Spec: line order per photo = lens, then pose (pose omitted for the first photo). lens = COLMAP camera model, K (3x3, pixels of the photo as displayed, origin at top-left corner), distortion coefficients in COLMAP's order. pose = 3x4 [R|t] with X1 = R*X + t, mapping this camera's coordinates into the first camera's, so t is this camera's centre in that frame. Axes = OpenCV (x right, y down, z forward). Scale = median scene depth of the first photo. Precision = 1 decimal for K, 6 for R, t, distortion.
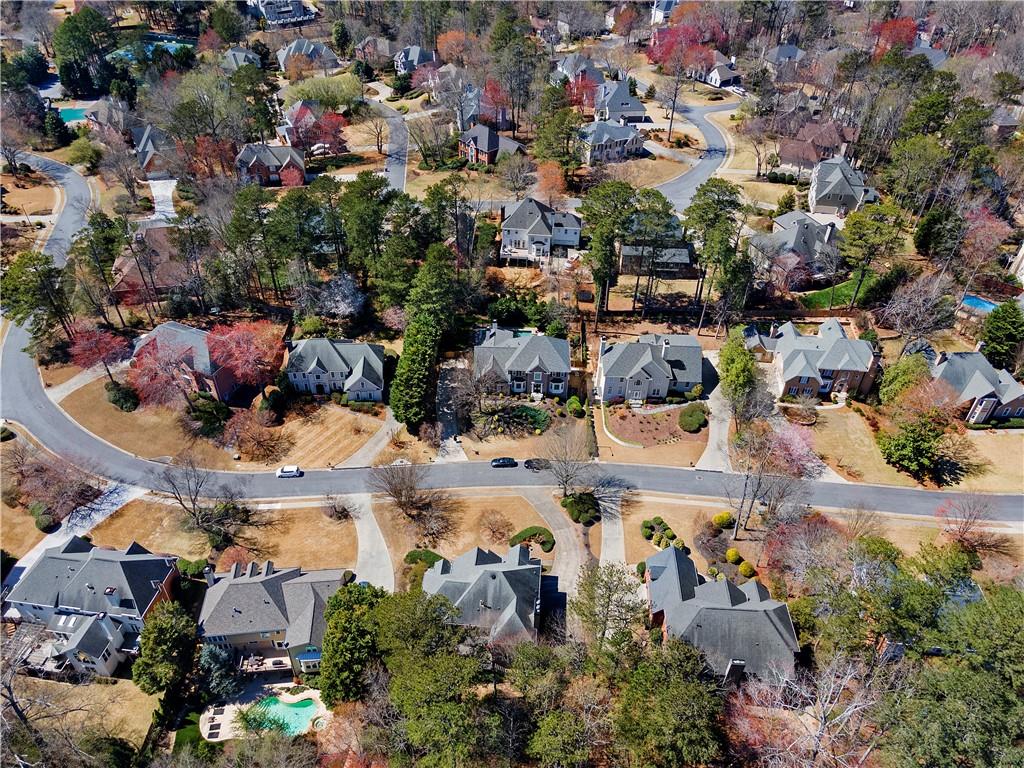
lens RADIAL K [[750.8, 0, 512.9], [0, 750.8, 376.1], [0, 0, 1]] dist [0.027252, 0.009773]
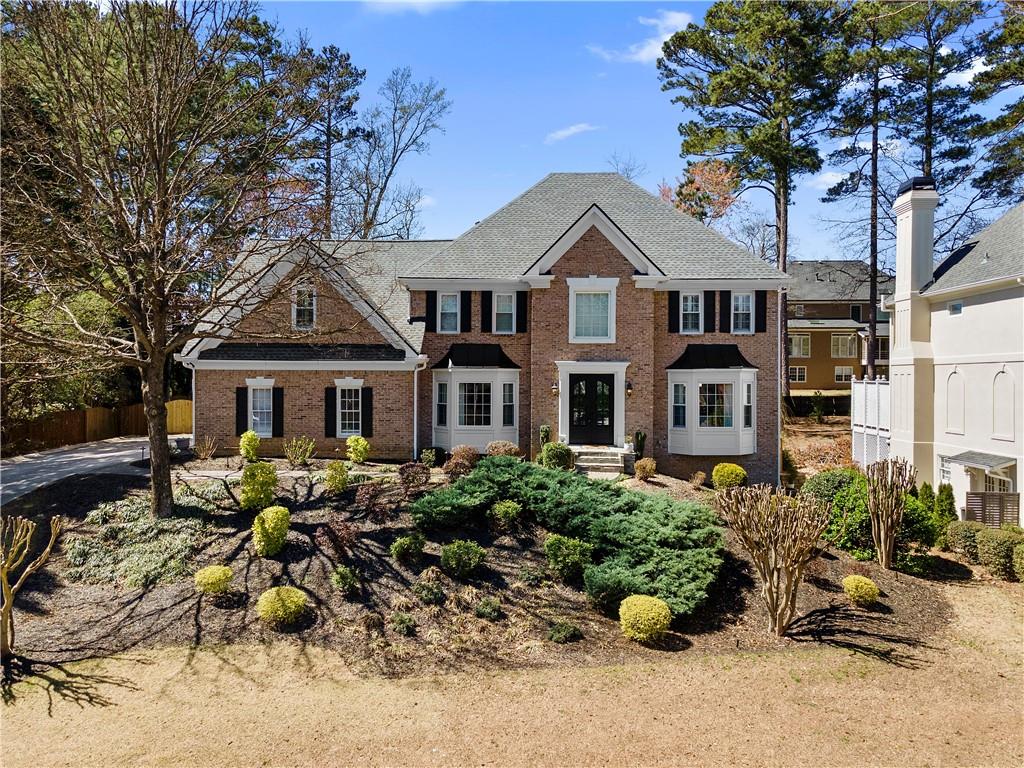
lens RADIAL K [[750.8, 0, 512.9], [0, 750.8, 376.1], [0, 0, 1]] dist [0.027252, 0.009773]
pose [[0.999903, -0.013938, -0.000808, 0.015908], [0.010279, 0.774121, -0.632955, 0.110358], [0.009447, 0.632885, 0.774189, 0.875203]]
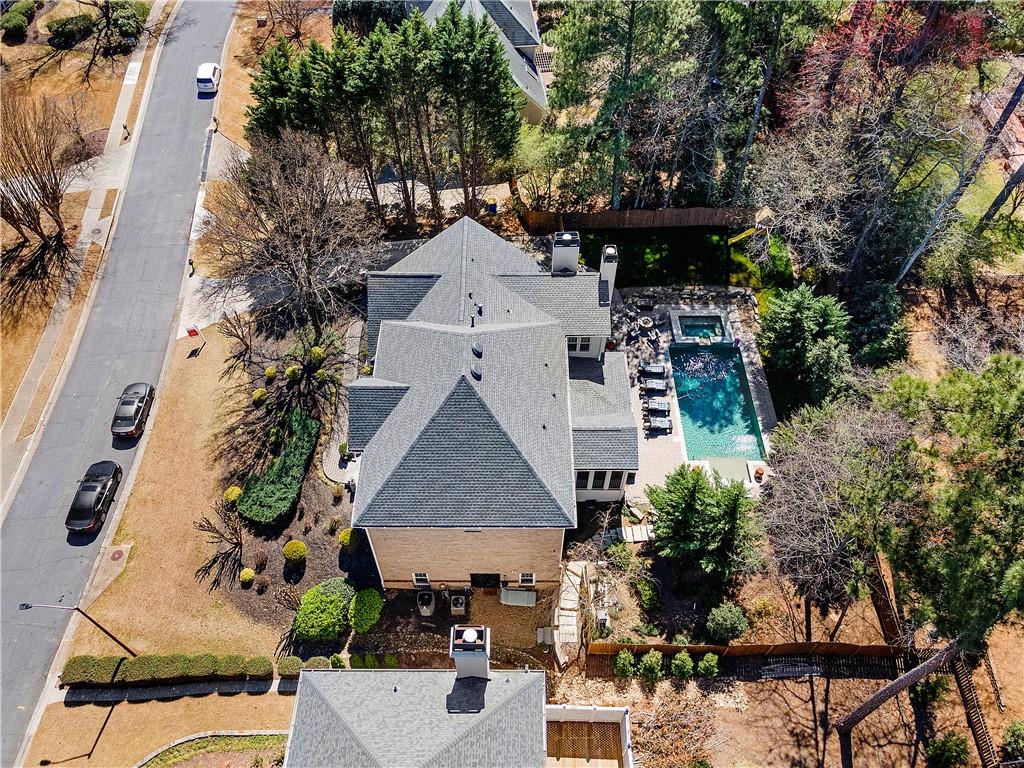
lens RADIAL K [[750.8, 0, 512.9], [0, 750.8, 376.1], [0, 0, 1]] dist [0.027252, 0.009773]
pose [[0.023295, 0.777613, -0.628312, 0.185438], [-0.631234, 0.498799, 0.593922, -0.197279], [0.775243, 0.382776, 0.502475, 0.892060]]
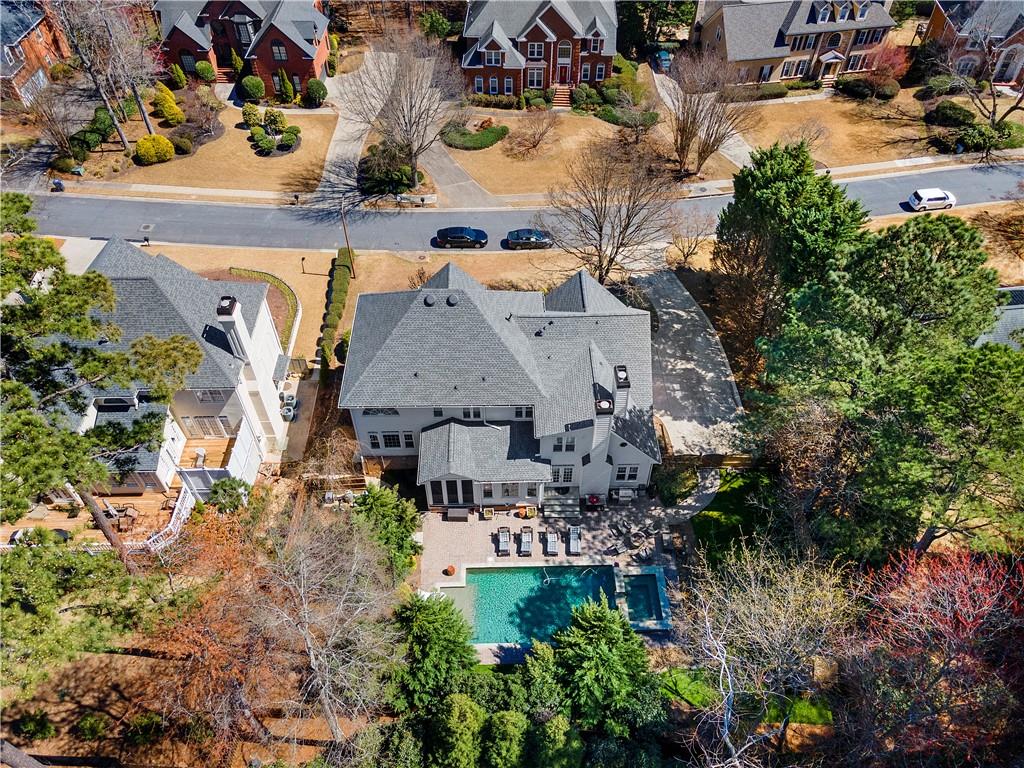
lens RADIAL K [[750.8, 0, 512.9], [0, 750.8, 376.1], [0, 0, 1]] dist [0.027252, 0.009773]
pose [[-0.998834, 0.019621, -0.044107, 0.020983], [-0.042663, 0.068760, 0.996721, -0.352487], [0.022589, 0.997440, -0.067843, 1.050538]]
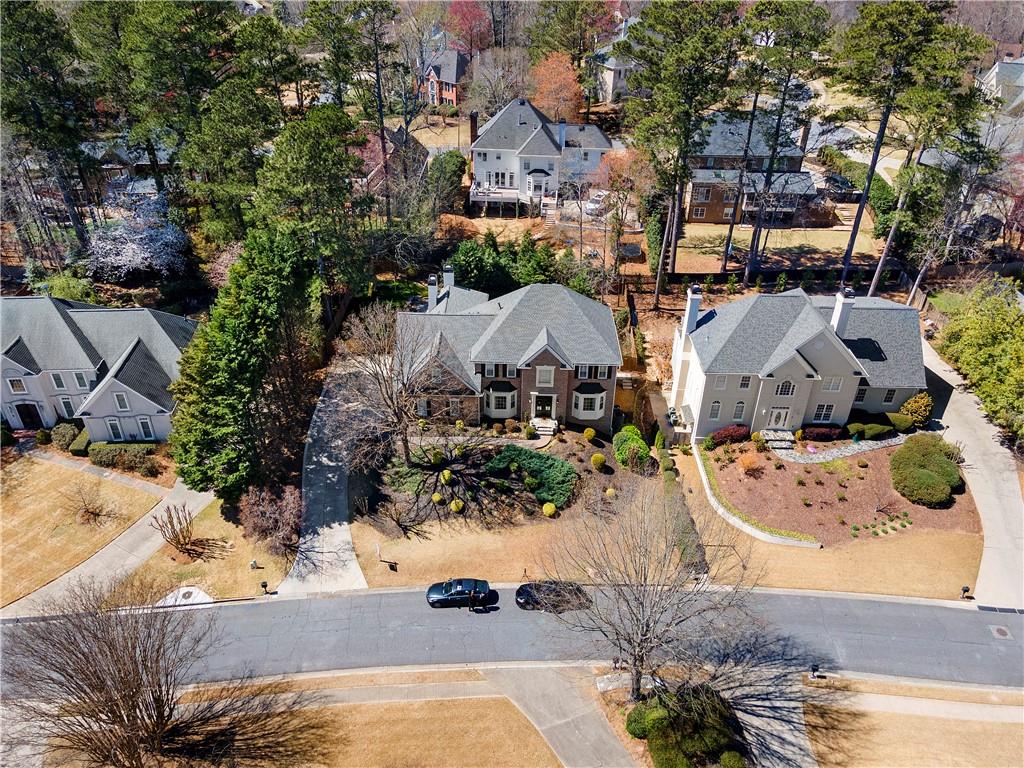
lens RADIAL K [[750.8, 0, 512.9], [0, 750.8, 376.1], [0, 0, 1]] dist [0.027252, 0.009773]
pose [[0.999893, -0.012200, 0.008031, 0.011457], [0.013062, 0.992942, -0.117883, 0.048903], [-0.006536, 0.117976, 0.992995, 0.573883]]
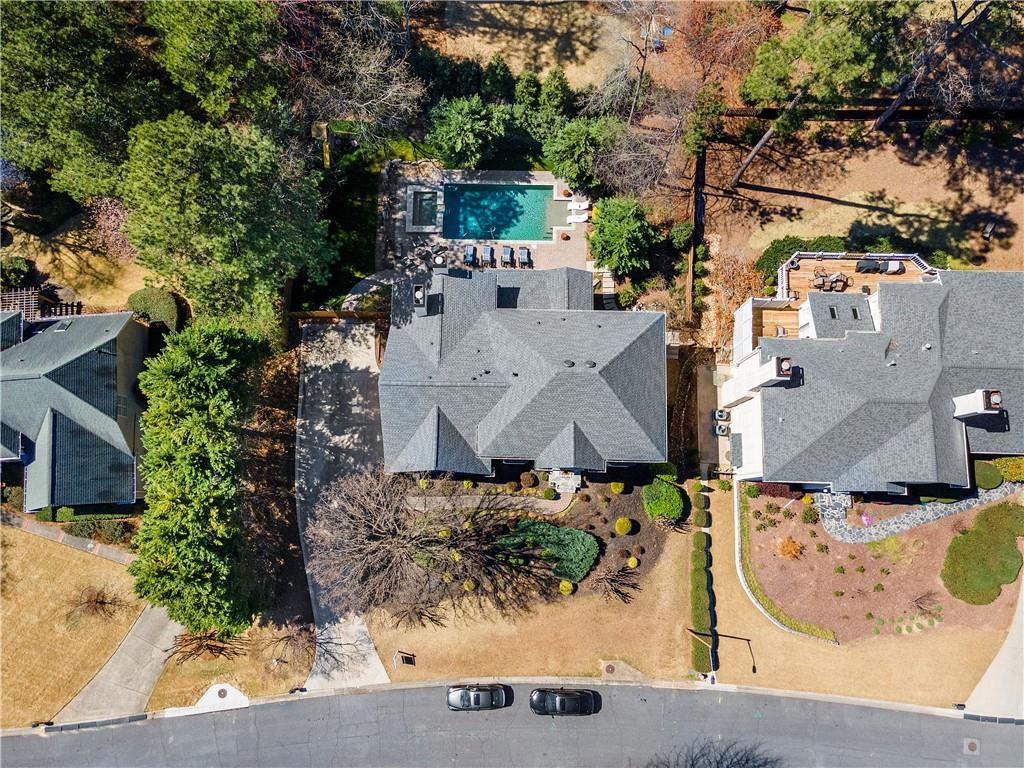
lens RADIAL K [[750.8, 0, 512.9], [0, 750.8, 376.1], [0, 0, 1]] dist [0.027252, 0.009773]
pose [[0.999771, -0.004540, -0.020889, 0.014385], [0.017247, 0.748657, 0.662733, -0.259403], [0.012630, -0.662942, 0.748564, 0.760329]]
